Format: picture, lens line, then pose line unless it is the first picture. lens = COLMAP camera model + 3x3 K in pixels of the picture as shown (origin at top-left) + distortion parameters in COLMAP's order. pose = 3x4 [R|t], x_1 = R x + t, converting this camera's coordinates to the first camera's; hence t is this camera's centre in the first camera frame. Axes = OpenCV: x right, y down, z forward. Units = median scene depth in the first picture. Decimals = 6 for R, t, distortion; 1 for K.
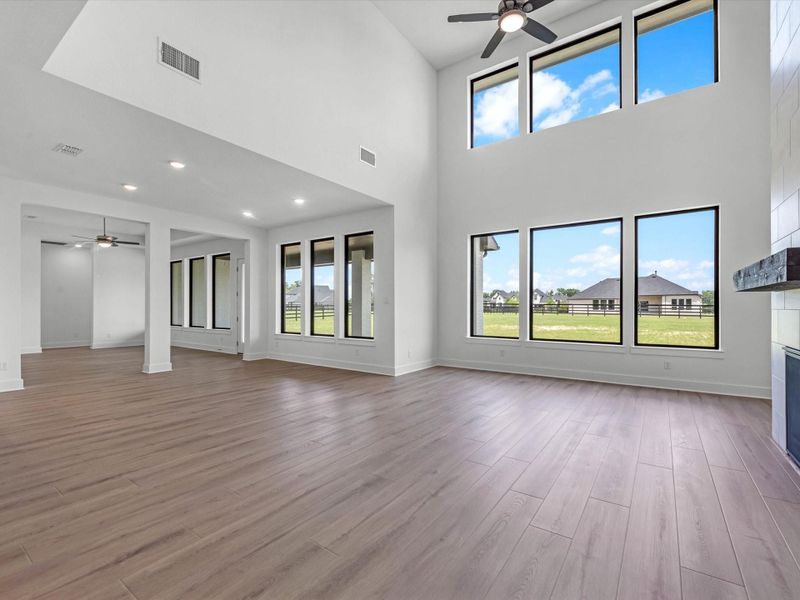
lens RADIAL K [[355.6, 0, 406.3], [0, 355.6, 307.0], [0, 0, 1]] dist [-0.000316, -0.000114]
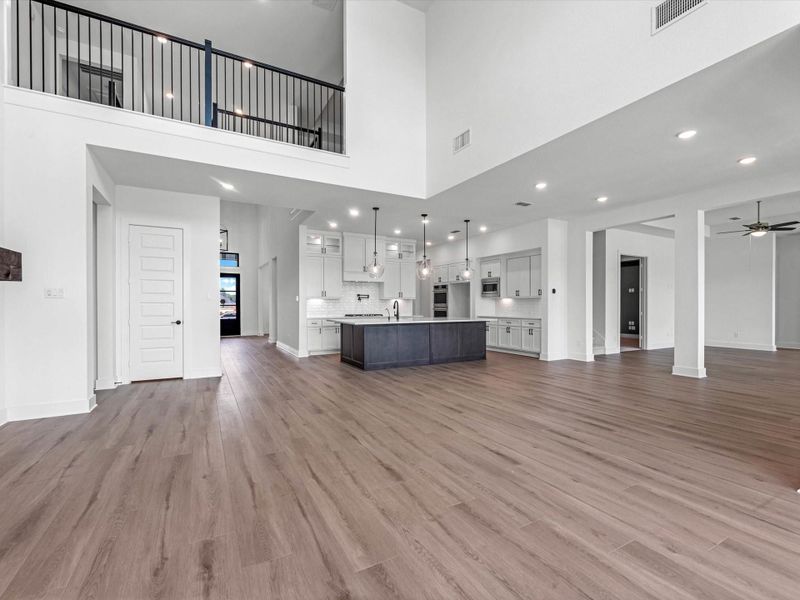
lens RADIAL K [[372.8, 0, 400.0], [0, 372.8, 300.0], [0, 0, 1]] dist [0.002213, -0.000046]
pose [[-0.438400, -0.007218, -0.898751, 0.855884], [0.000981, 0.999963, -0.008509, -0.002315], [0.898779, -0.004612, -0.438377, 1.385643]]
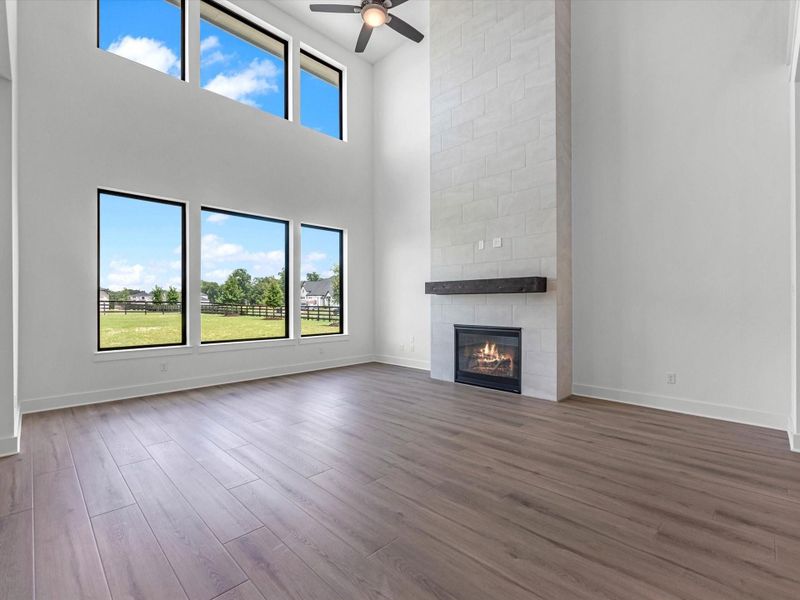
lens RADIAL K [[372.8, 0, 400.0], [0, 372.8, 300.0], [0, 0, 1]] dist [0.002213, -0.000046]
pose [[0.176050, 0.018229, 0.984212, -0.699535], [-0.000430, 0.999830, -0.018441, 0.012457], [-0.984381, 0.002823, 0.176028, 0.747217]]
